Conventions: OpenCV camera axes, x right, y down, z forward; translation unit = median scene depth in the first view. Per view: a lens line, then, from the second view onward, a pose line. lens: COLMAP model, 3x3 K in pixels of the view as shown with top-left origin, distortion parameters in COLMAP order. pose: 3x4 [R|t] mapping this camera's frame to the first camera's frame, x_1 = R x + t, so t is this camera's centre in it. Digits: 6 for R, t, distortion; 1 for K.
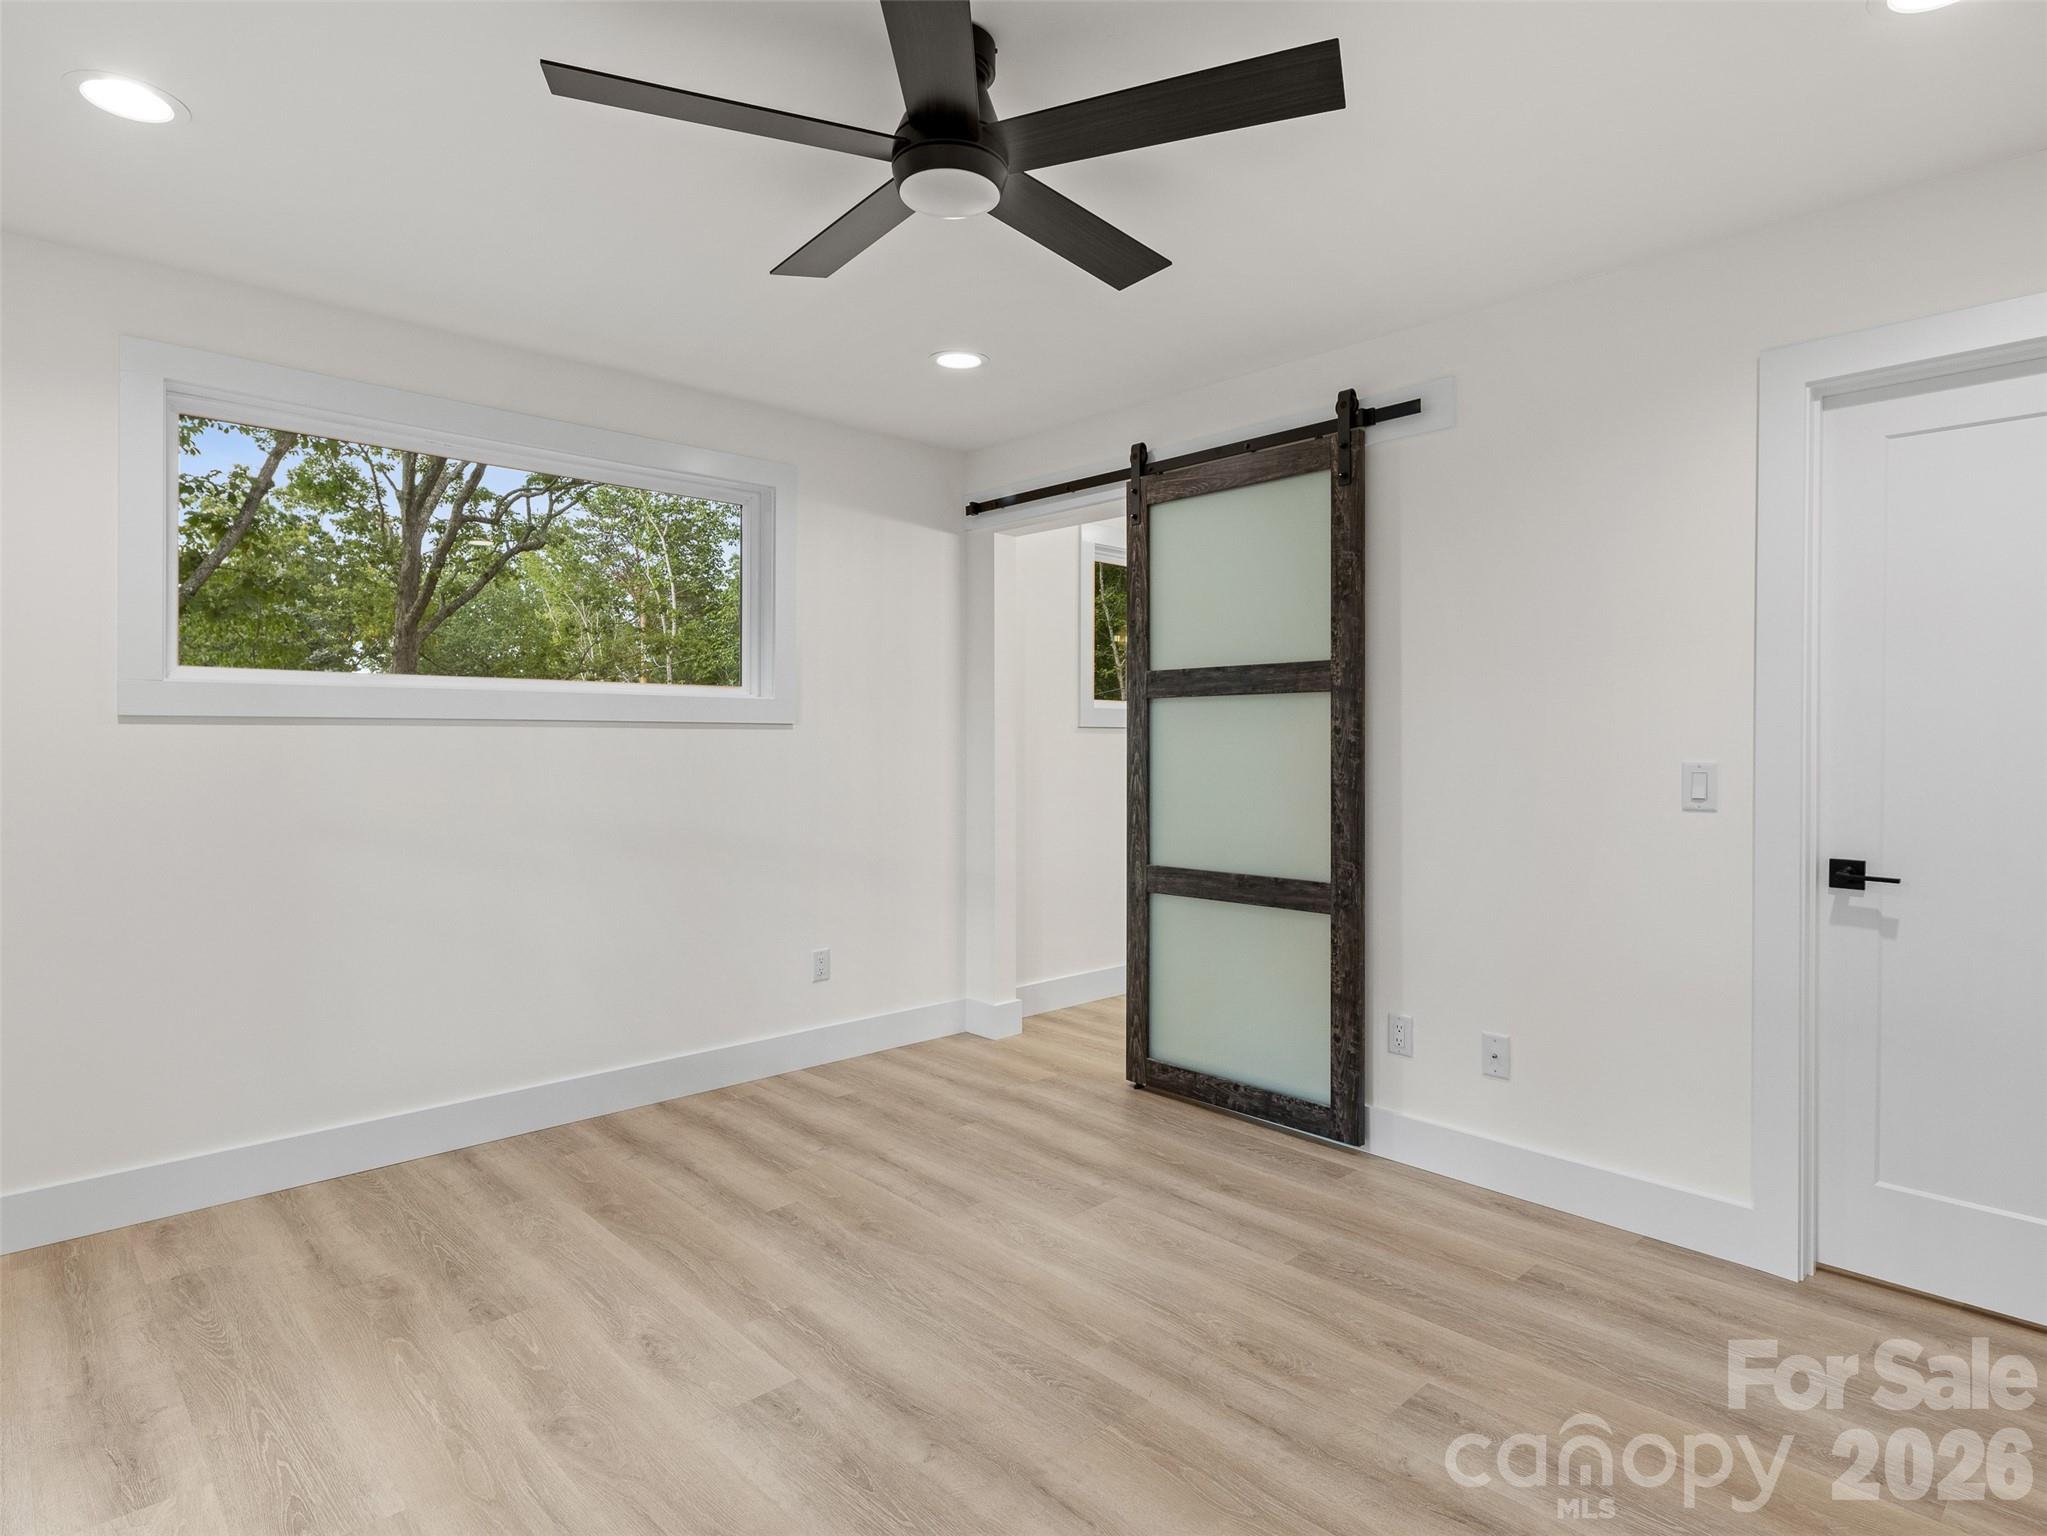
lens RADIAL K [[1130.6, 0, 1021.9], [0, 1130.6, 757.1], [0, 0, 1]] dist [0.004529, -0.004808]
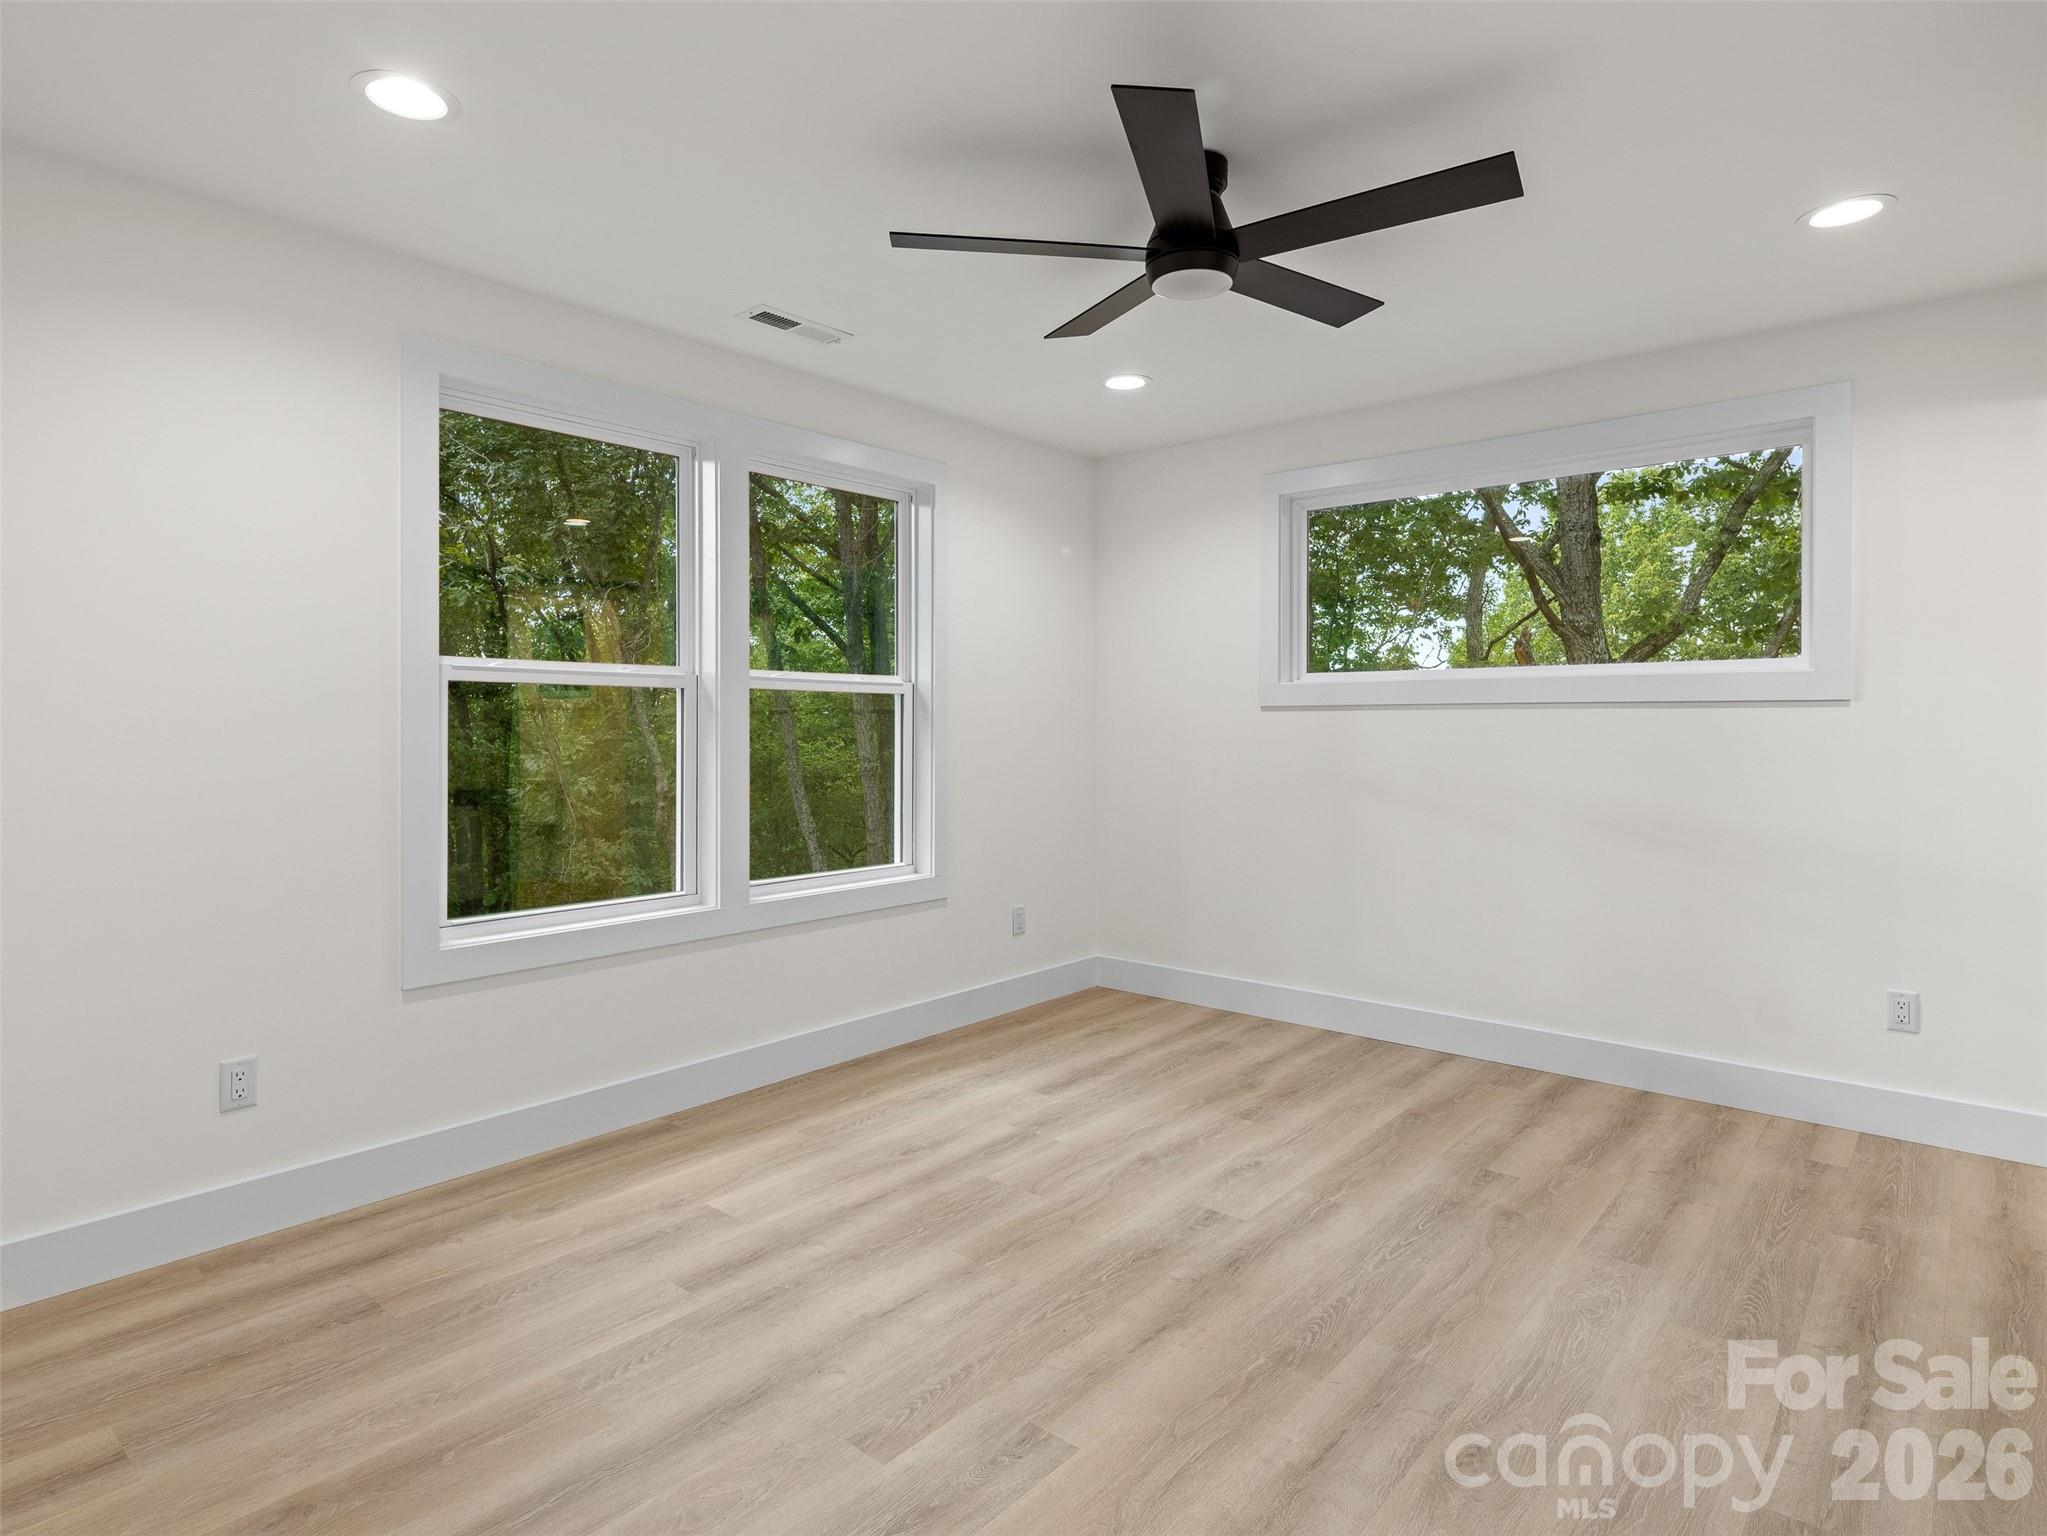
lens RADIAL K [[1130.6, 0, 990.9], [0, 1130.6, 729.0], [0, 0, 1]] dist [0.004529, -0.004808]
pose [[0.081376, 0.004186, -0.996675, 0.786217], [-0.015425, 0.999877, 0.002940, -0.002400], [0.996564, 0.015134, 0.081430, 0.453358]]
